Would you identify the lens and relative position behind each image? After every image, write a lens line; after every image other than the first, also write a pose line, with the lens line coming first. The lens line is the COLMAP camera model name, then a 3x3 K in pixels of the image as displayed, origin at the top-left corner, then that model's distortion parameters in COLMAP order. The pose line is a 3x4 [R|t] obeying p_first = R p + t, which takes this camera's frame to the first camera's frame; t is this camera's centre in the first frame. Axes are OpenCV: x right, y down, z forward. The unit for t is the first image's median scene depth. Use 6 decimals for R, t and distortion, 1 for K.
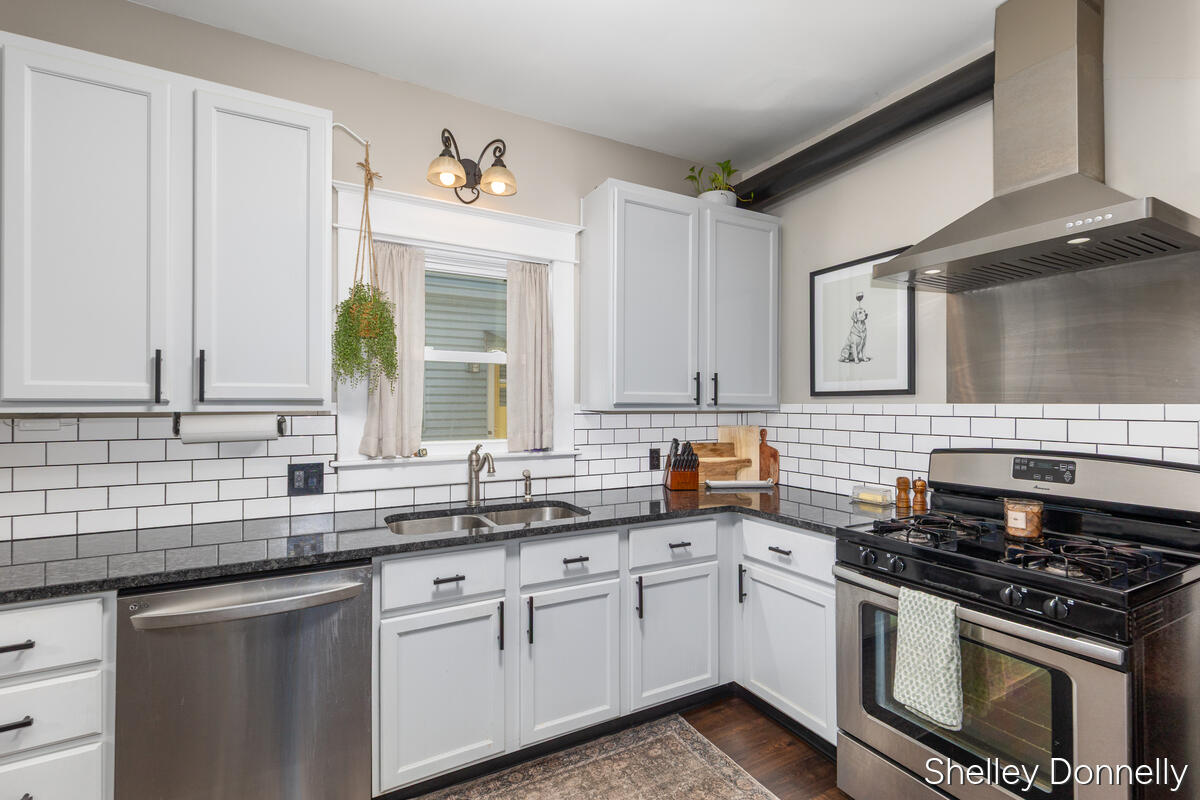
lens RADIAL K [[544.6, 0, 604.9], [0, 544.6, 401.9], [0, 0, 1]] dist [0.007990, -0.000603]
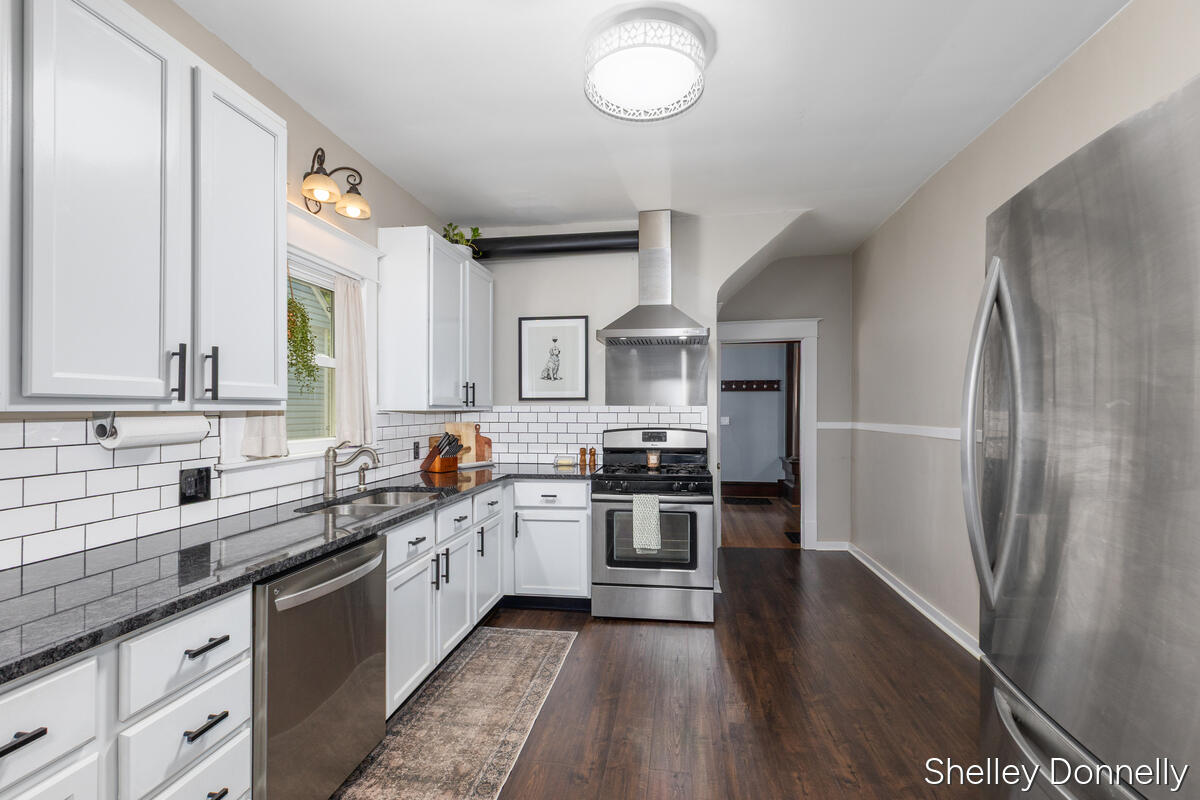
lens RADIAL K [[544.6, 0, 612.4], [0, 544.6, 406.7], [0, 0, 1]] dist [0.007990, -0.000603]
pose [[0.587784, 0.001985, 0.809016, -0.867071], [-0.003479, 0.999994, 0.000074, 0.006761], [-0.809010, -0.002858, 0.587787, -0.102946]]
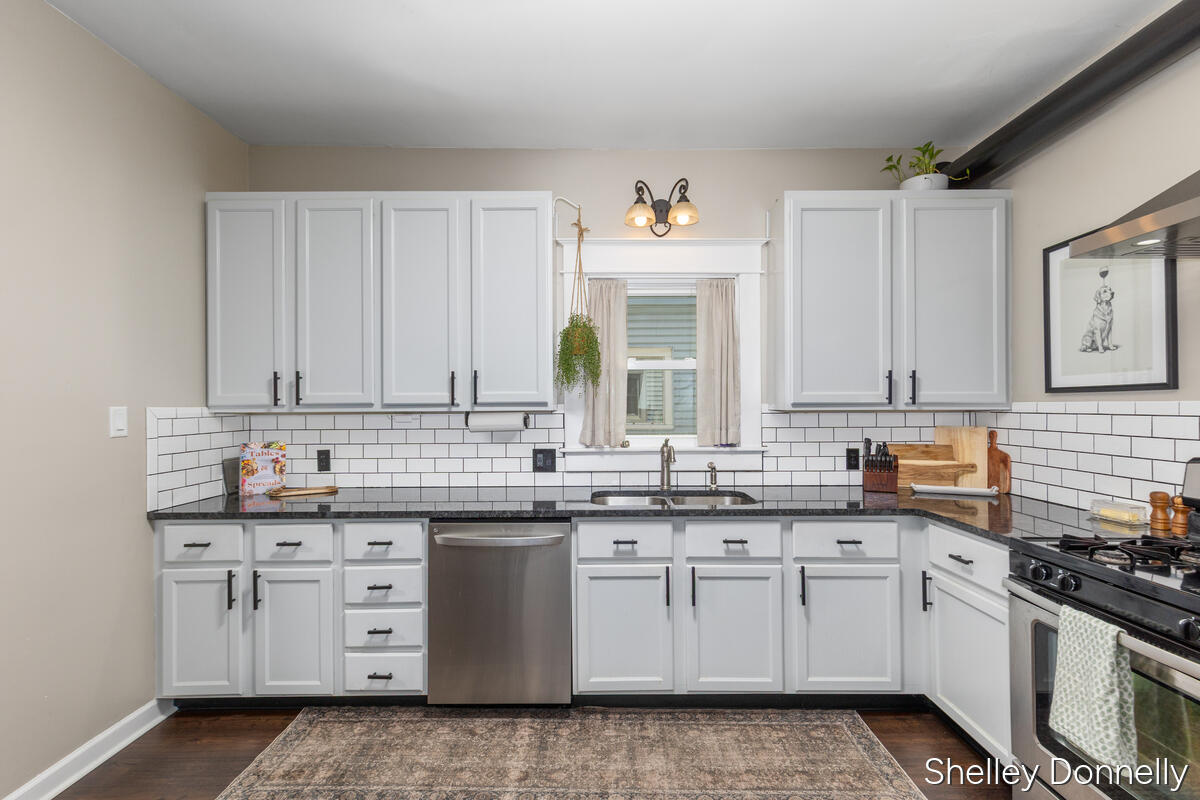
lens RADIAL K [[544.6, 0, 602.9], [0, 544.6, 401.9], [0, 0, 1]] dist [0.007990, -0.000603]
pose [[0.873759, -0.008516, -0.486284, 0.240424], [0.008410, 0.999962, -0.002401, -0.000311], [0.486286, -0.001992, 0.873798, -0.116808]]
